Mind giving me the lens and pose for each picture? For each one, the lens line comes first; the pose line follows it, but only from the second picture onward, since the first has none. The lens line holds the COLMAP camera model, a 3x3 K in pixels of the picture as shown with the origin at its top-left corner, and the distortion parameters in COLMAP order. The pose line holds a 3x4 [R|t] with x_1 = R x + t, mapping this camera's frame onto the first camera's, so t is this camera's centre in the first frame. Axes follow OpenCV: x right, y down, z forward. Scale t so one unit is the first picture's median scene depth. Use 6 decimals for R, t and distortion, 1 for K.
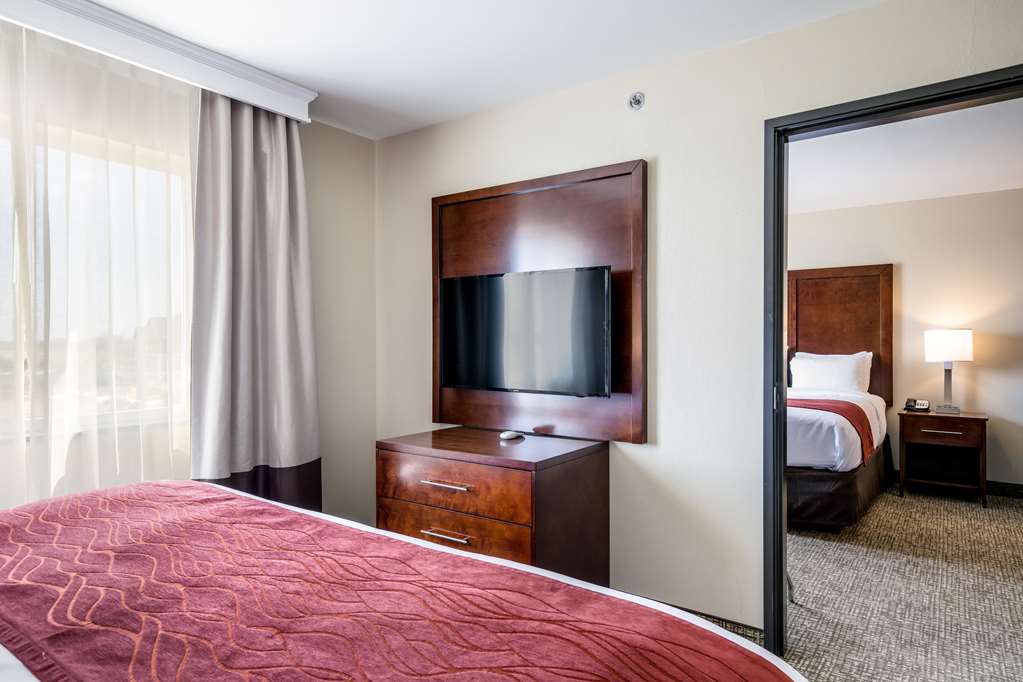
lens RADIAL K [[613.4, 0, 510.8], [0, 613.4, 339.0], [0, 0, 1]] dist [0.003478, 0.000735]
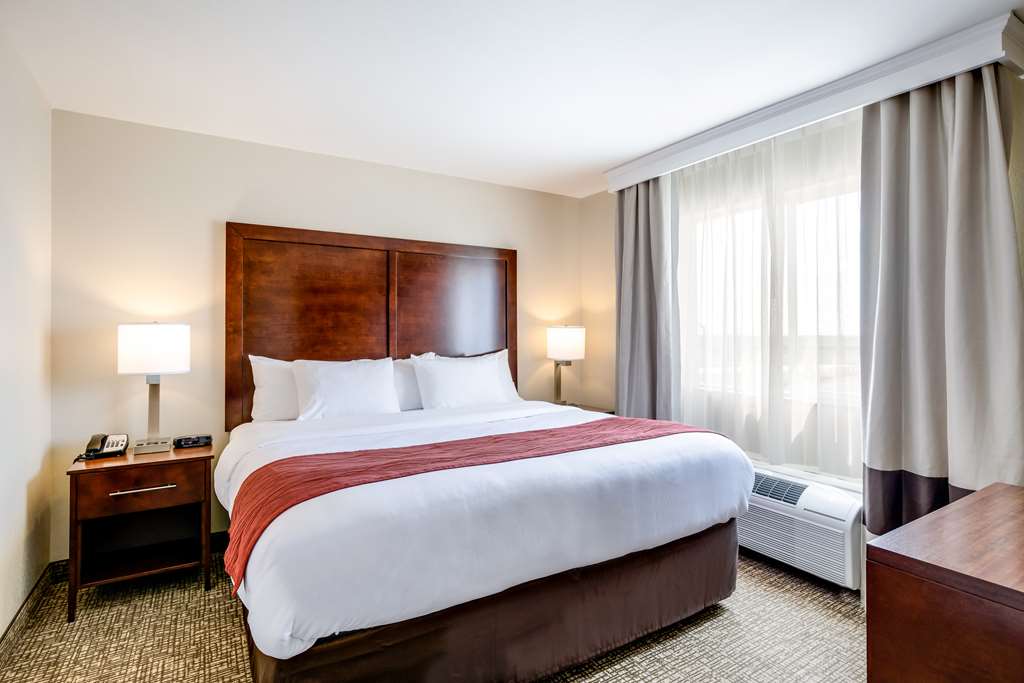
lens RADIAL K [[525.2, 0, 512.2], [0, 525.2, 331.0], [0, 0, 1]] dist [0.001141, 0.000105]
pose [[0.387201, -0.002408, 0.921992, 0.339812], [0.003548, 0.999993, 0.001121, -0.006604], [-0.921989, 0.002837, 0.387207, 0.429944]]
